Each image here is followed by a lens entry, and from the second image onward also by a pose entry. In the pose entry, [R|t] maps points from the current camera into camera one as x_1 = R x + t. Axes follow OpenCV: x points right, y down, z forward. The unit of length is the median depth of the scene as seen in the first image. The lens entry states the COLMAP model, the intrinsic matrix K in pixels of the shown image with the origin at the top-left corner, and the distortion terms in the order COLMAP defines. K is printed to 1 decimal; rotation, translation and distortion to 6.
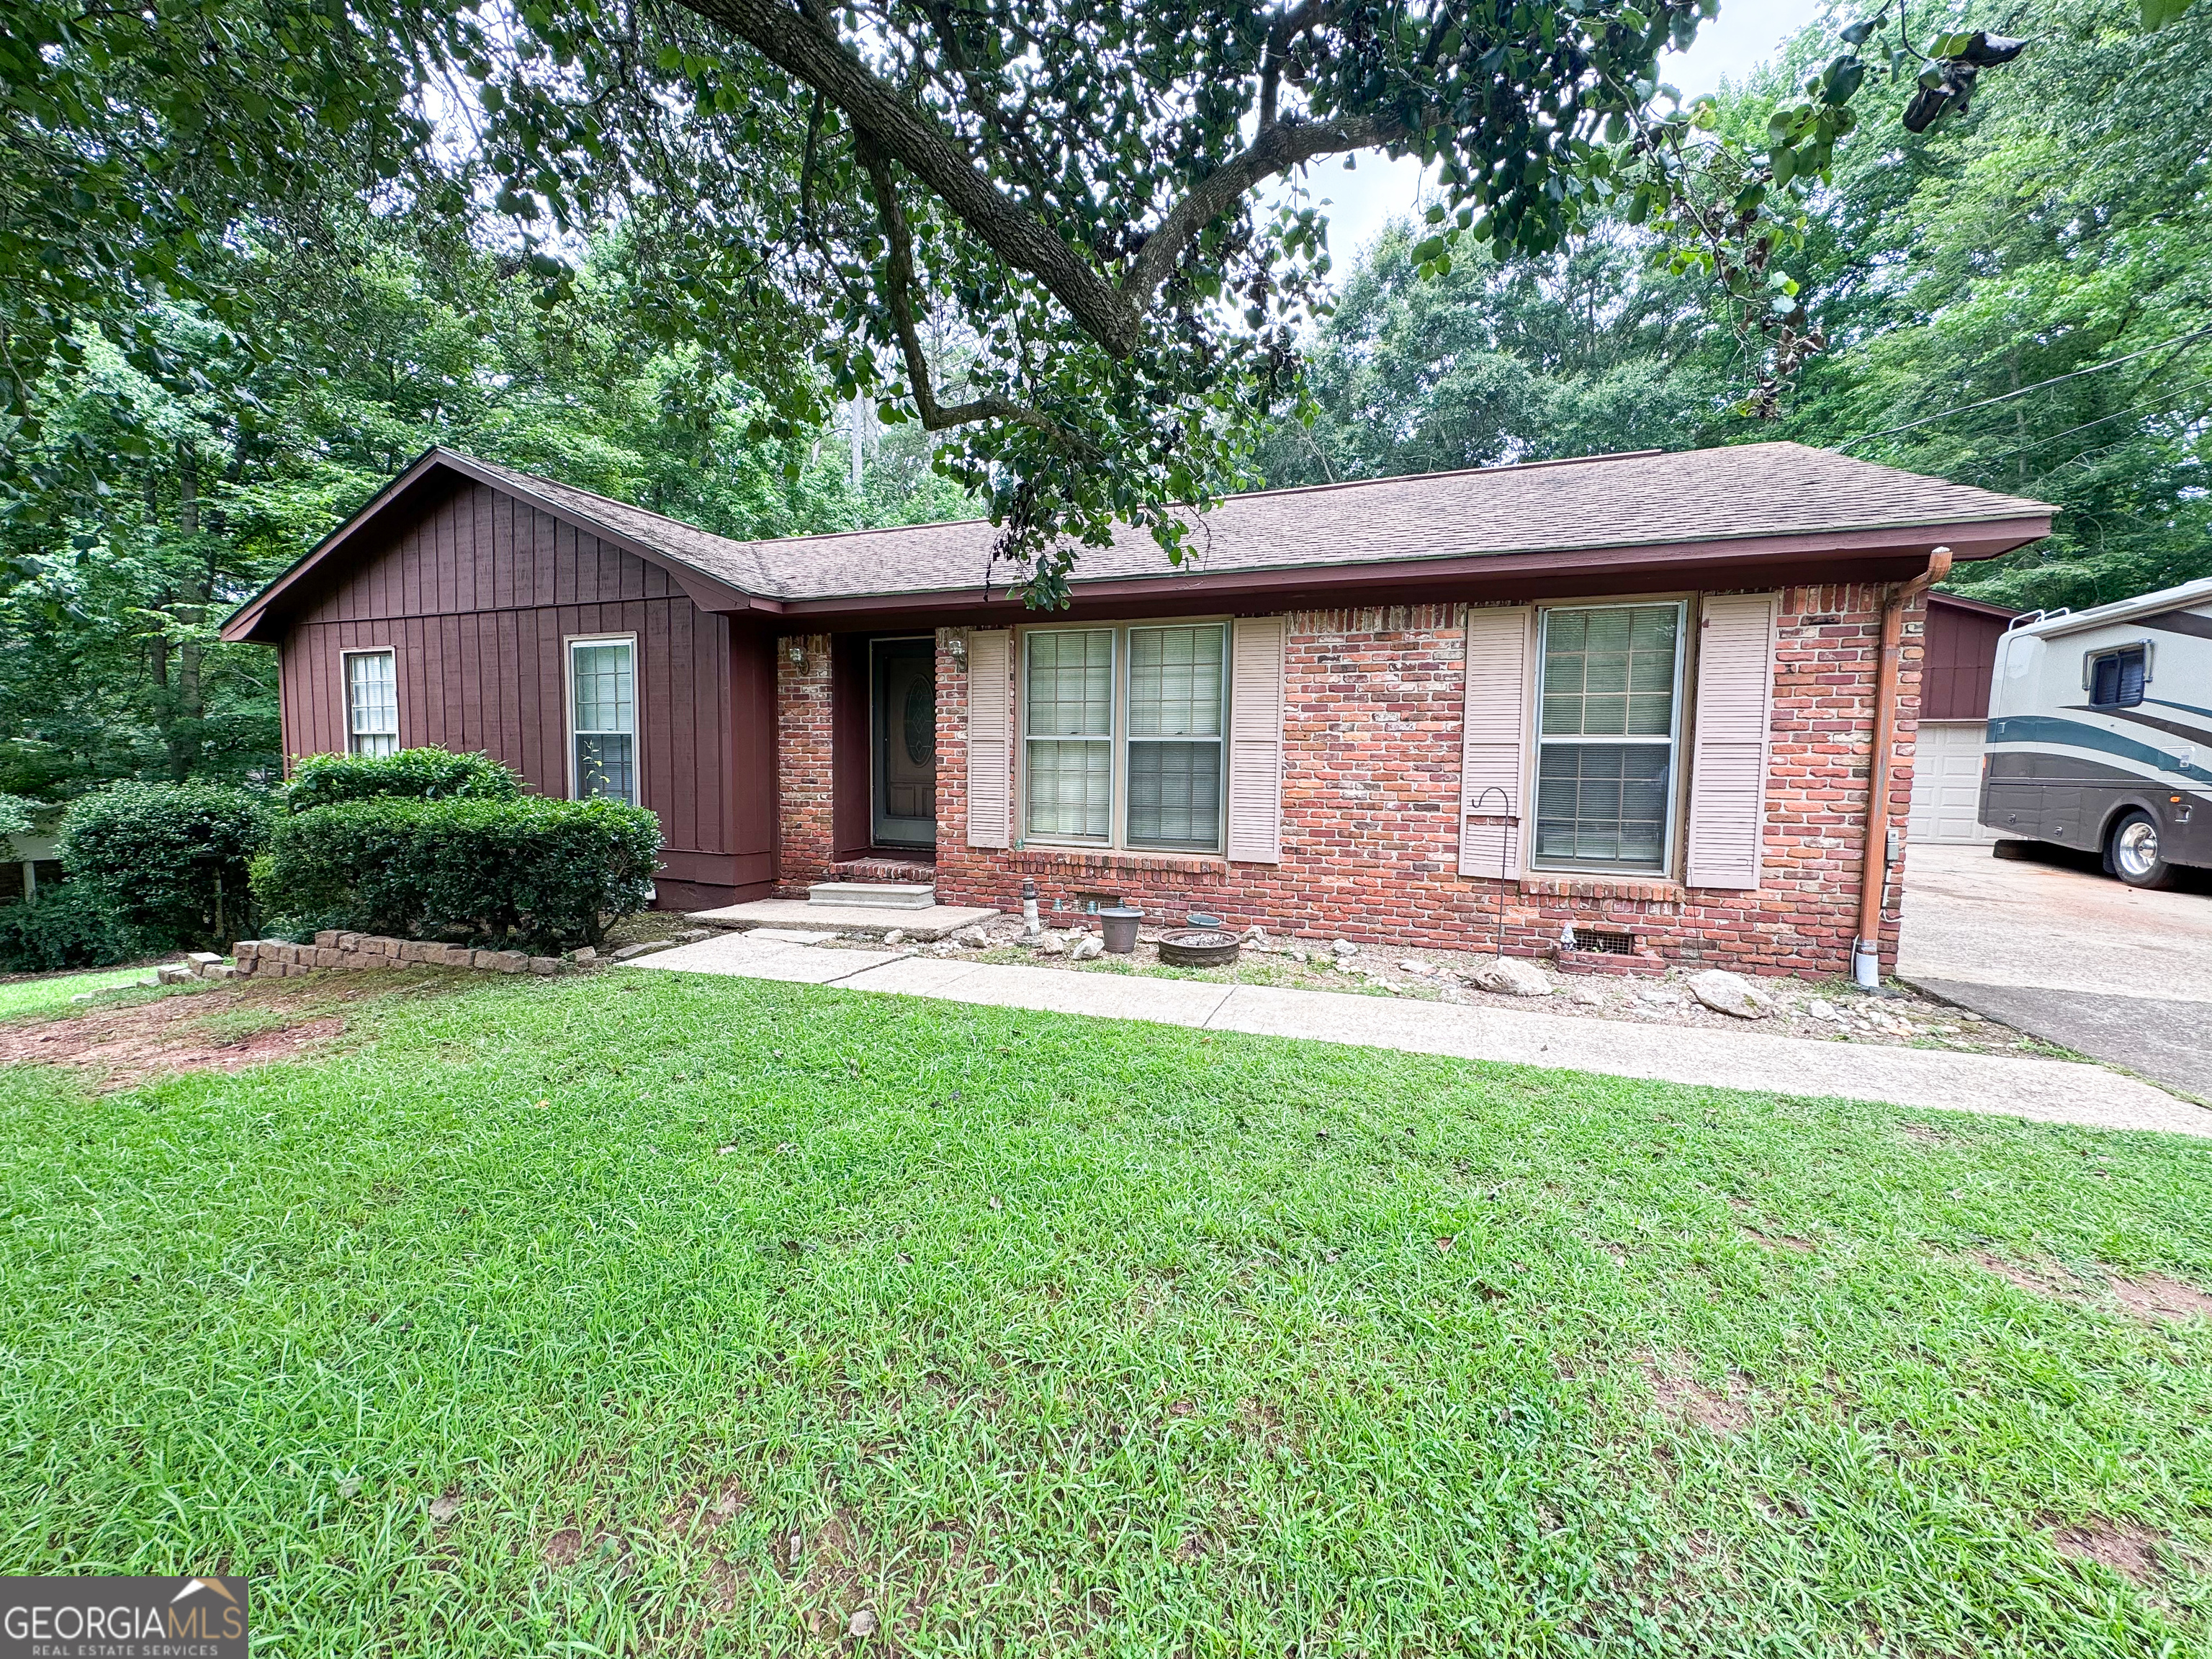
lens RADIAL K [[886.8, 0, 1097.9], [0, 886.8, 827.6], [0, 0, 1]] dist [-0.000521, 0.000442]
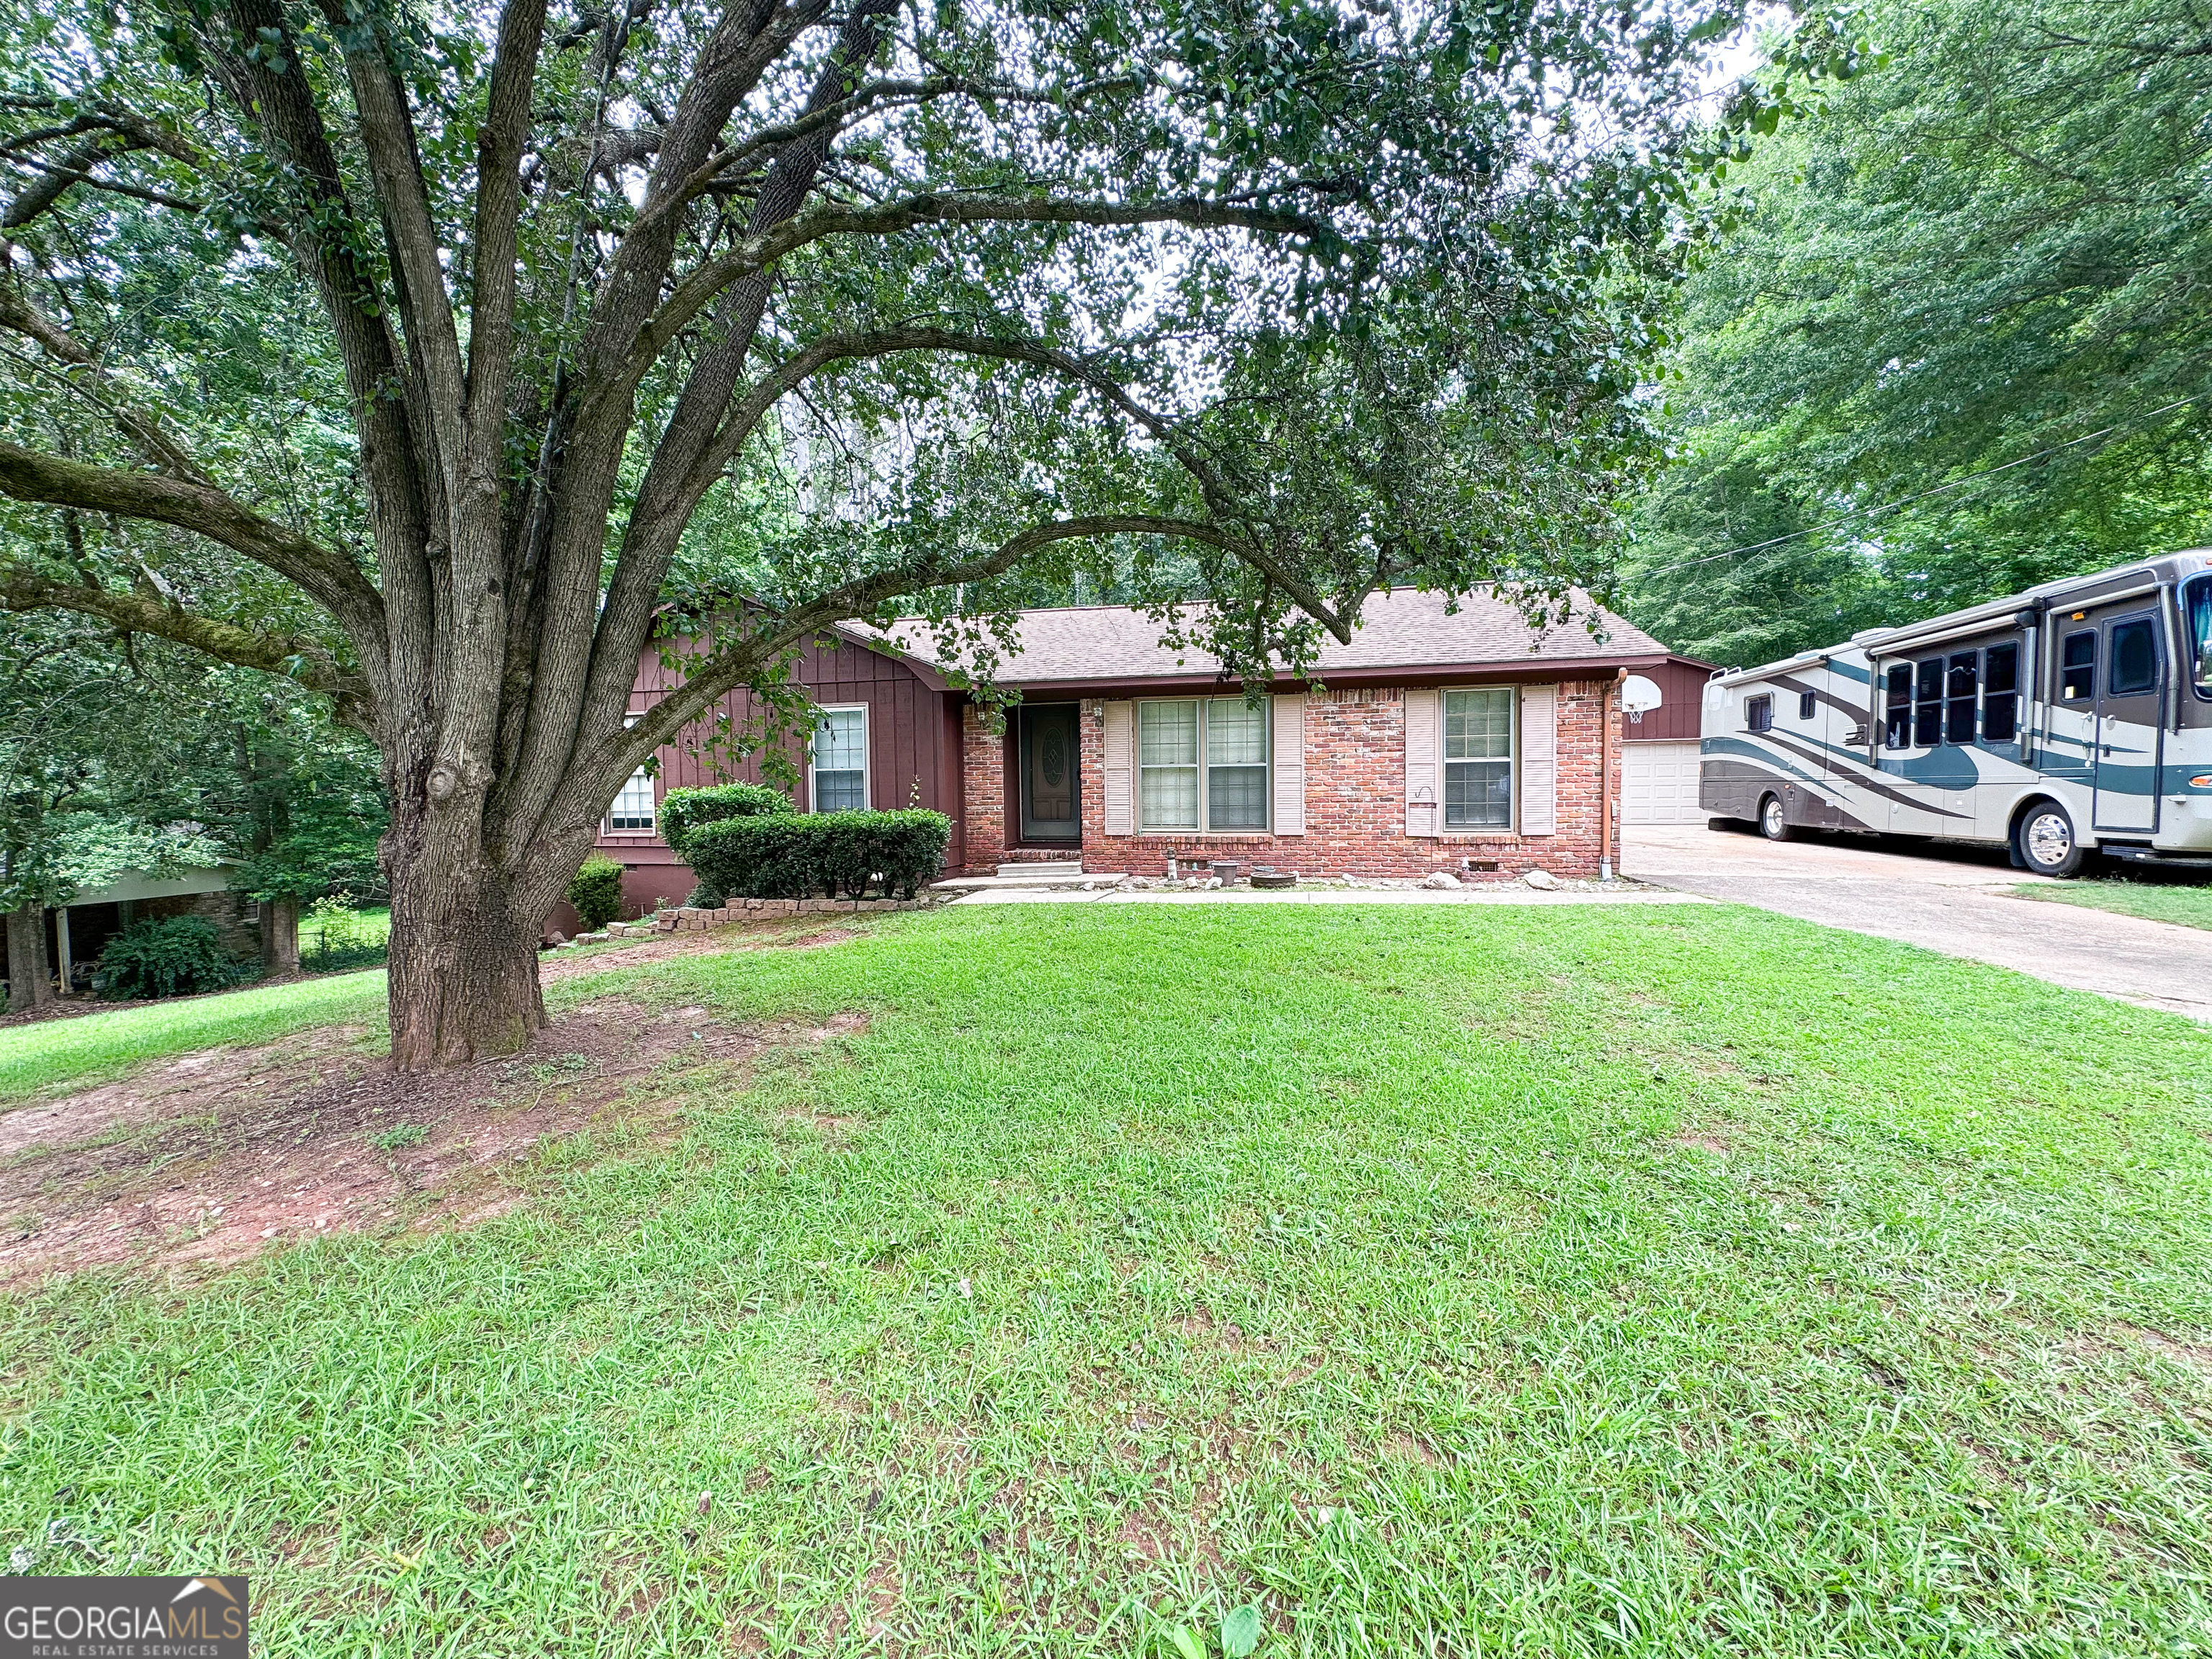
lens RADIAL K [[886.8, 0, 1097.9], [0, 886.8, 827.6], [0, 0, 1]] dist [-0.000521, 0.000442]
pose [[0.989606, -0.033599, 0.139822, -0.418350], [0.037580, 0.998957, -0.025935, 0.052954], [-0.138805, 0.030920, 0.989837, -0.632219]]
